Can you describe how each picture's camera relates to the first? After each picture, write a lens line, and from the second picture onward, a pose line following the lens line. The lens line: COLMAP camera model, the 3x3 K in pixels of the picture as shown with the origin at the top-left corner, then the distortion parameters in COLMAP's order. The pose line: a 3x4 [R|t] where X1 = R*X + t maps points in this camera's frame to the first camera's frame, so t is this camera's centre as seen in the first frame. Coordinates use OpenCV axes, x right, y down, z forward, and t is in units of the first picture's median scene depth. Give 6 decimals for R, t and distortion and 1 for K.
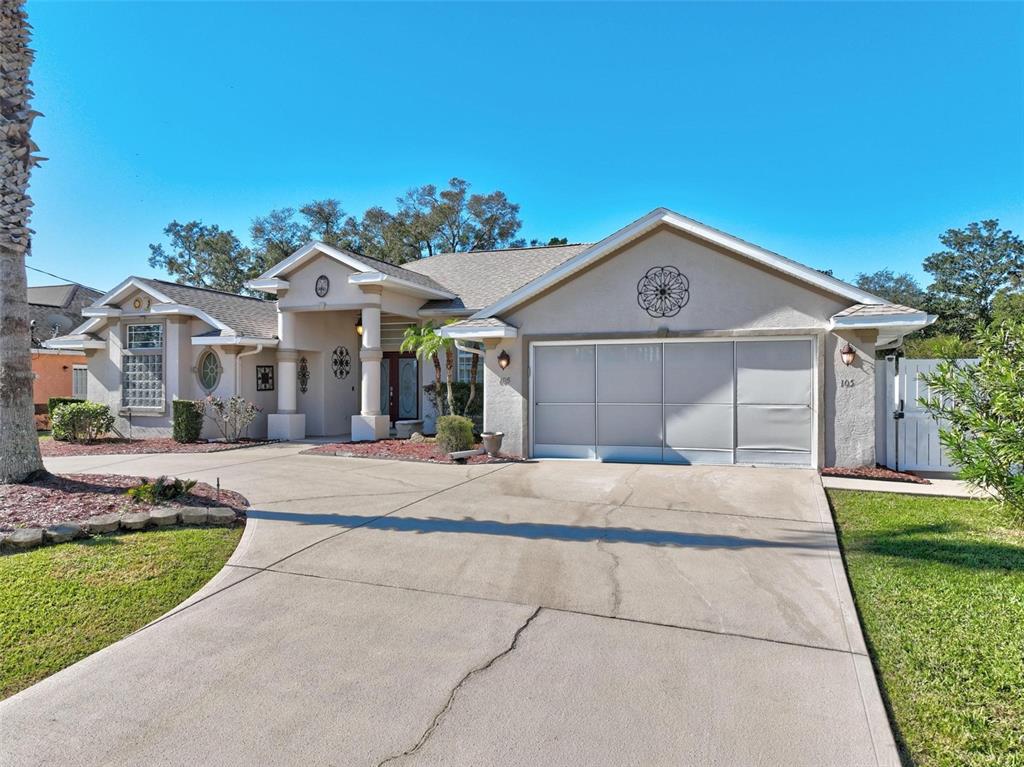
lens RADIAL K [[721.4, 0, 512.0], [0, 721.4, 385.6], [0, 0, 1]] dist [-0.006898, 0.026781]
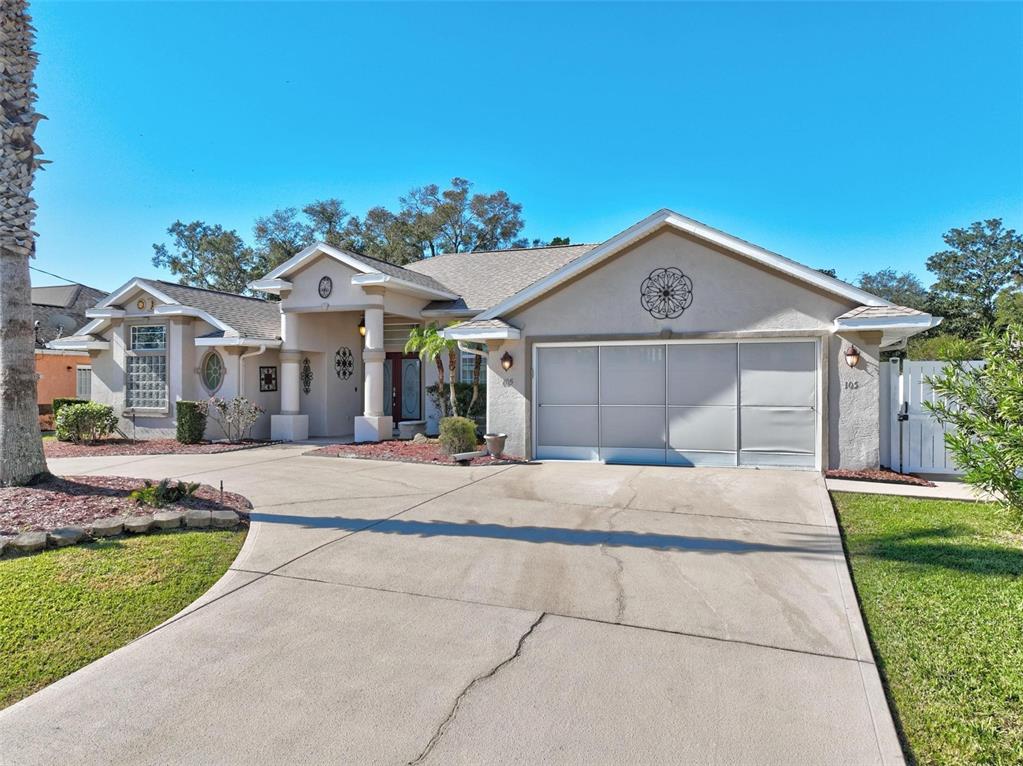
lens RADIAL K [[720.7, 0, 511.5], [0, 720.7, 385.1], [0, 0, 1]] dist [-0.006898, 0.026781]
pose [[0.999992, -0.000100, -0.004022, -0.000890], [0.000101, 1.000000, 0.000324, -0.003285], [0.004022, -0.000324, 0.999992, 0.001608]]
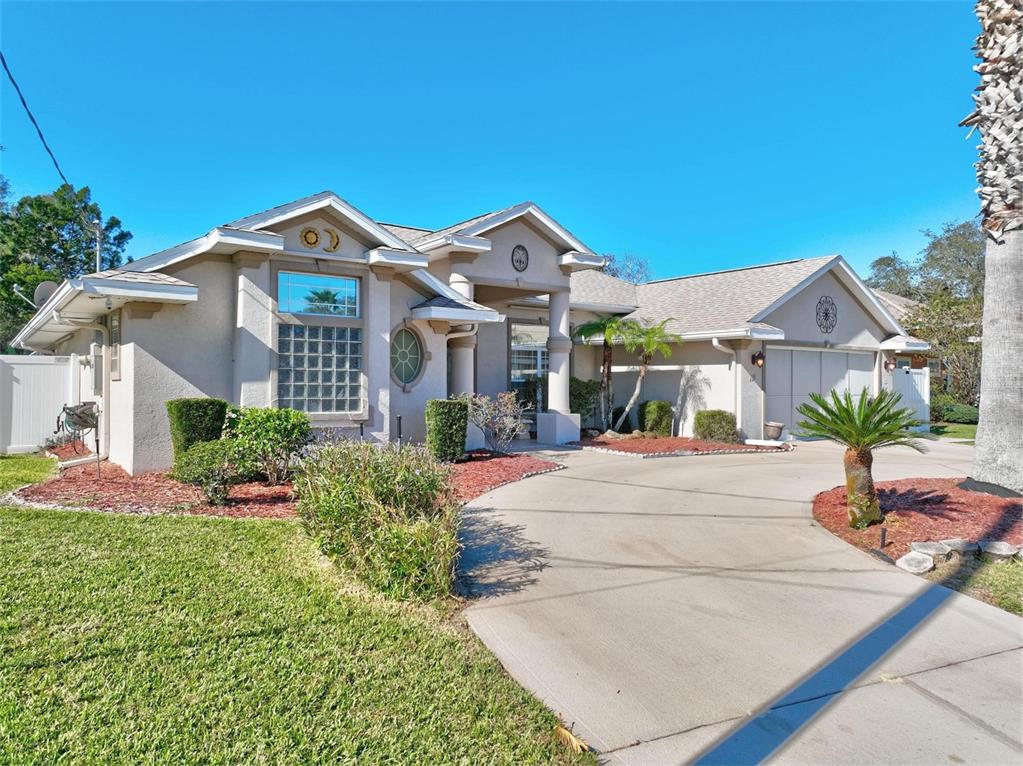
lens RADIAL K [[720.7, 0, 511.5], [0, 720.7, 385.1], [0, 0, 1]] dist [-0.006898, 0.026781]
pose [[0.545339, 0.001397, 0.838214, -1.327025], [-0.007761, 0.999964, 0.003383, 0.005730], [-0.838180, -0.008350, 0.545330, 0.774452]]
